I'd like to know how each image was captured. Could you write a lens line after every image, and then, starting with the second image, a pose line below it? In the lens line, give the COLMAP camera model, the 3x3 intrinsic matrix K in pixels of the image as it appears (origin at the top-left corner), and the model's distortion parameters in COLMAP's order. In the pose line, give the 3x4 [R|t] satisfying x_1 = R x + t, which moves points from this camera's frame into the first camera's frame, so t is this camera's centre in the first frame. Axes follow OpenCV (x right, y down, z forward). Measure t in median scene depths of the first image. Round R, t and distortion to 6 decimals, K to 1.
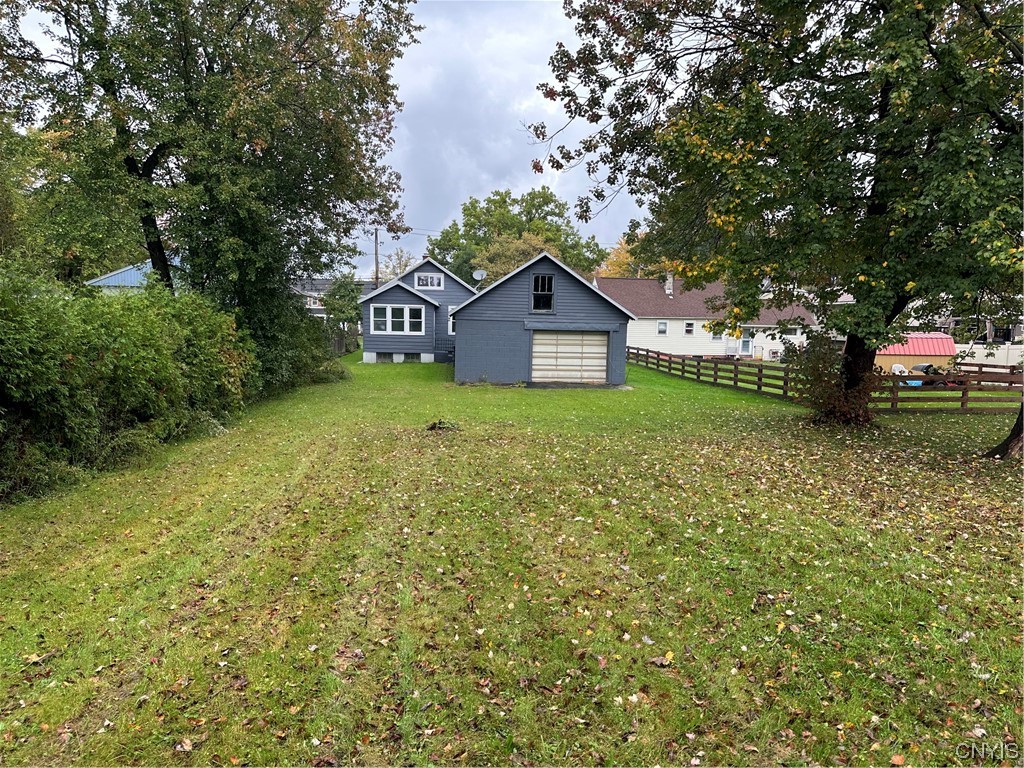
lens RADIAL K [[709.2, 0, 512.0], [0, 709.2, 384.0], [0, 0, 1]] dist [0.003286, -0.002843]
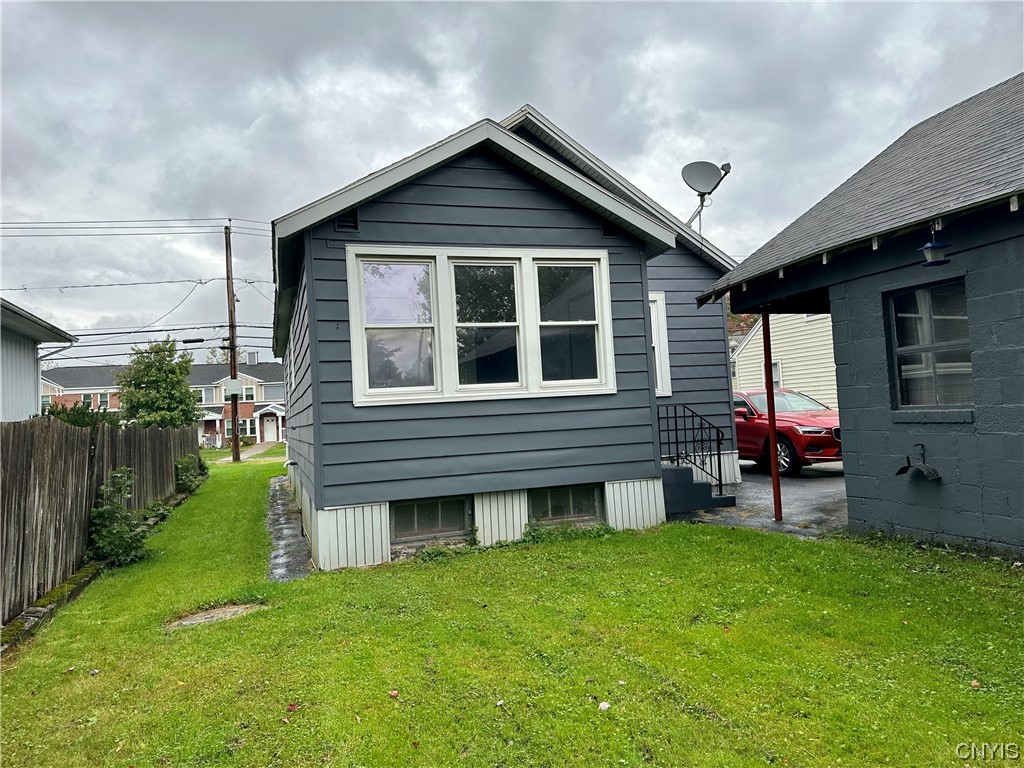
lens RADIAL K [[709.2, 0, 512.0], [0, 709.2, 384.0], [0, 0, 1]] dist [0.003286, -0.002843]
pose [[0.968377, -0.071962, 0.238889, -0.518586], [0.104695, 0.986326, -0.127281, -0.123942], [-0.226463, 0.148266, 0.962669, 2.072847]]
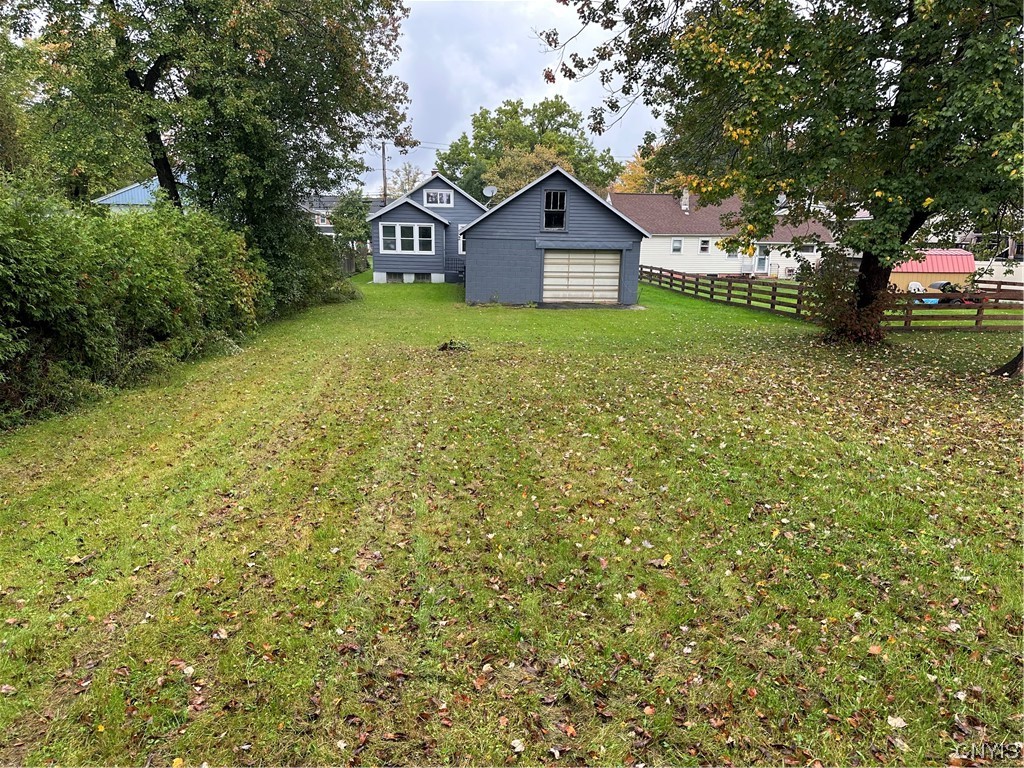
lens RADIAL K [[722.1, 0, 498.1], [0, 722.1, 373.2], [0, 0, 1]] dist [0.085408, -0.105990]
pose [[0.999360, 0.001949, -0.035723, 0.003736], [0.001437, 0.995521, 0.094525, 0.001294], [0.035748, -0.094516, 0.994881, -0.044136]]
